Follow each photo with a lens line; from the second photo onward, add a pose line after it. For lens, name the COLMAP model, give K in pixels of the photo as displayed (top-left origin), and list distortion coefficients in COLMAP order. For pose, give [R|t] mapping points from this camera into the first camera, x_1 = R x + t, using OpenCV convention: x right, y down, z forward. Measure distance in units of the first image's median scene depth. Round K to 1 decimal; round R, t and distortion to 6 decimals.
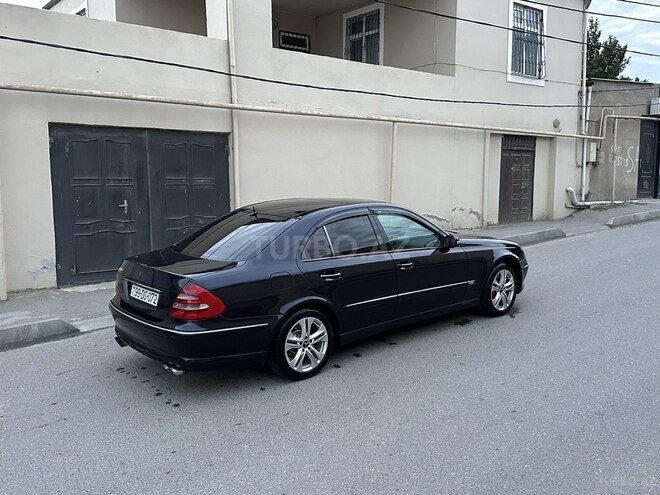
lens RADIAL K [[605.3, 0, 330.6], [0, 605.3, 249.4], [0, 0, 1]] dist [0.056665, 0.000000]
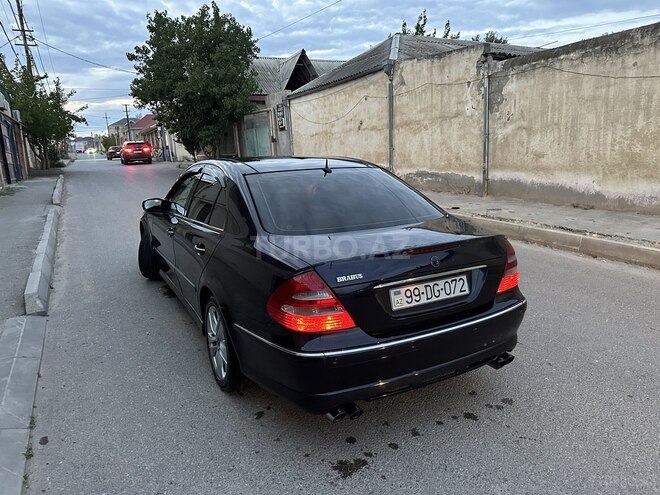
lens RADIAL K [[460.6, 0, 334.1], [0, 460.6, 249.5], [0, 0, 1]] dist [0.063146, -0.072667]
pose [[0.182647, -0.200446, 0.962529, -0.478407], [0.162252, 0.971719, 0.171572, -0.040628], [-0.969698, 0.124835, 0.210004, 0.615033]]
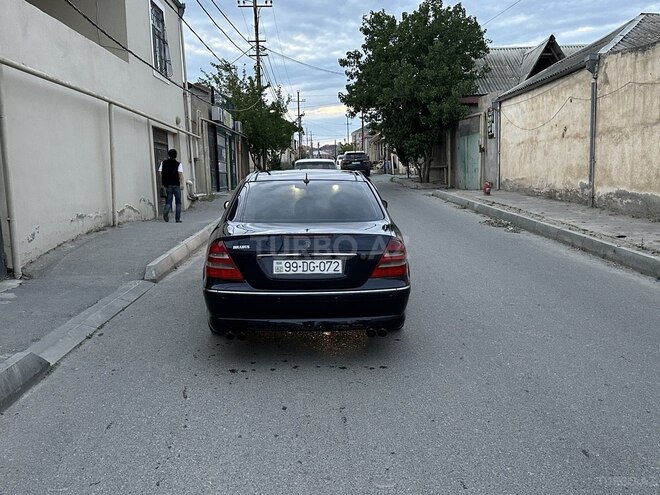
lens RADIAL K [[605.3, 0, 334.9], [0, 605.3, 246.3], [0, 0, 1]] dist [0.056665, 0.000000]
pose [[0.612166, -0.100923, 0.784263, -0.603674], [0.115931, 0.992559, 0.037237, 0.010350], [-0.782185, 0.068125, 0.619311, 0.258281]]
